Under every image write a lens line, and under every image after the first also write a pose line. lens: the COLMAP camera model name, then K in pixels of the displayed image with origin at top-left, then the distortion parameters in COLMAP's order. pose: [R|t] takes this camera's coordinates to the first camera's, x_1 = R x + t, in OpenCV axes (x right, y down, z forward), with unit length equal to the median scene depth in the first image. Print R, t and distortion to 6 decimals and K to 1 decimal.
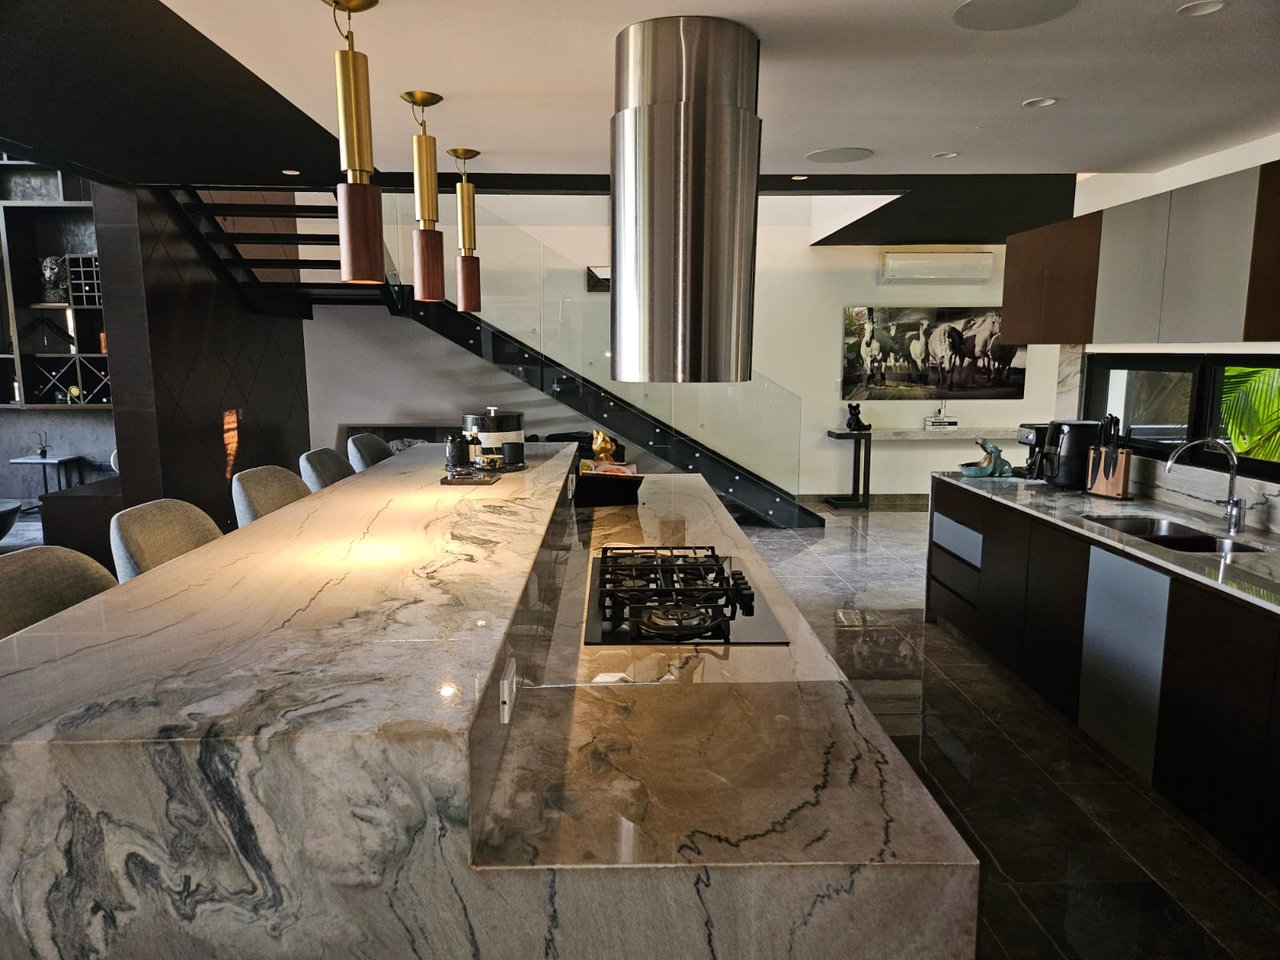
lens RADIAL K [[863.3, 0, 640.0], [0, 863.3, 480.0], [0, 0, 1]] dist [0.065662, -0.054649]
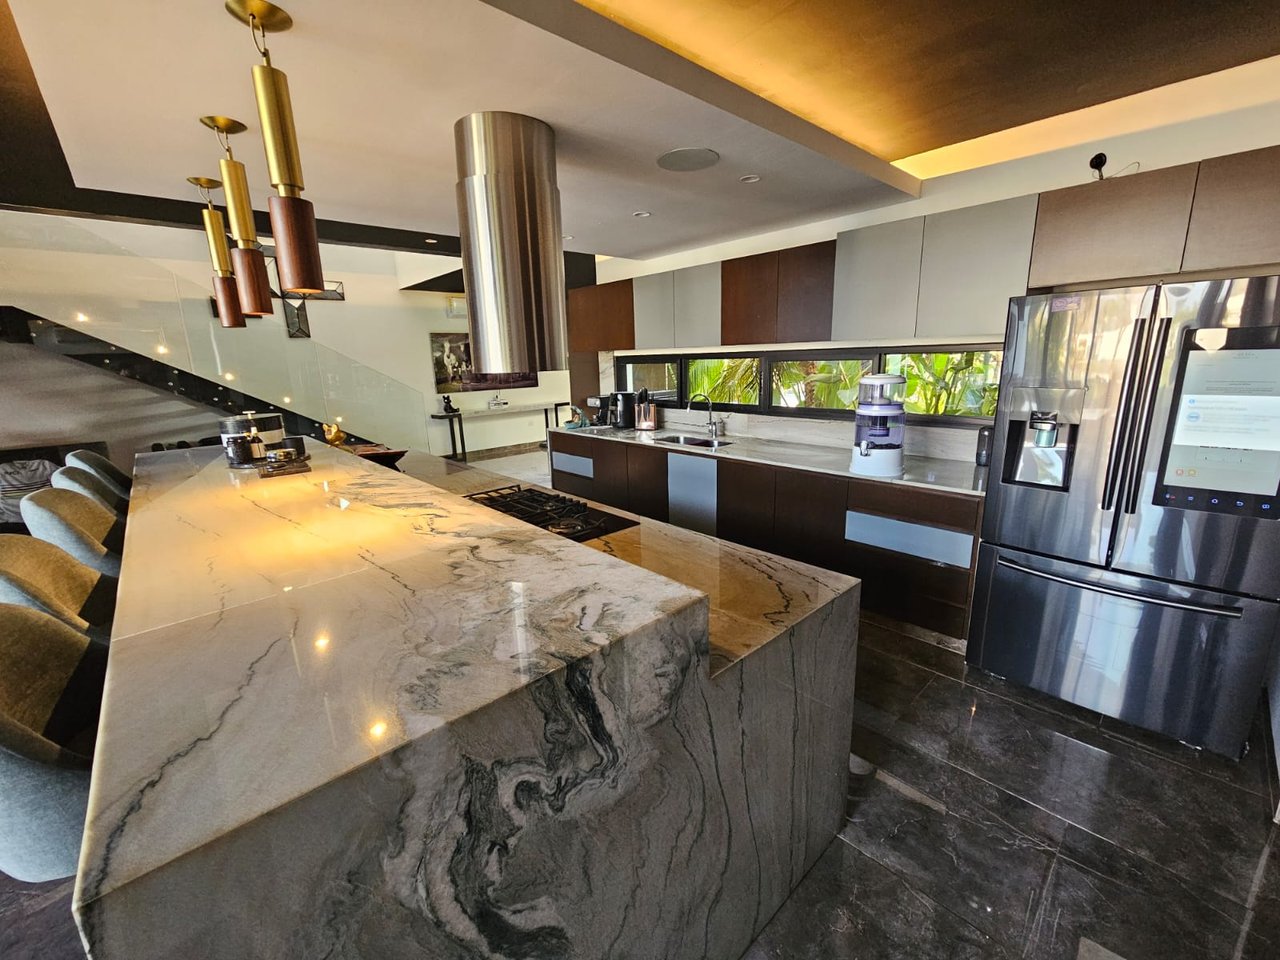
lens RADIAL K [[530.2, 0, 640.0], [0, 530.2, 480.0], [0, 0, 1]] dist [-0.001746, -0.000533]
pose [[0.750527, -0.170674, 0.638420, -0.357229], [0.127026, 0.985317, 0.114081, -0.010224], [-0.648516, -0.004526, 0.761187, 0.160353]]
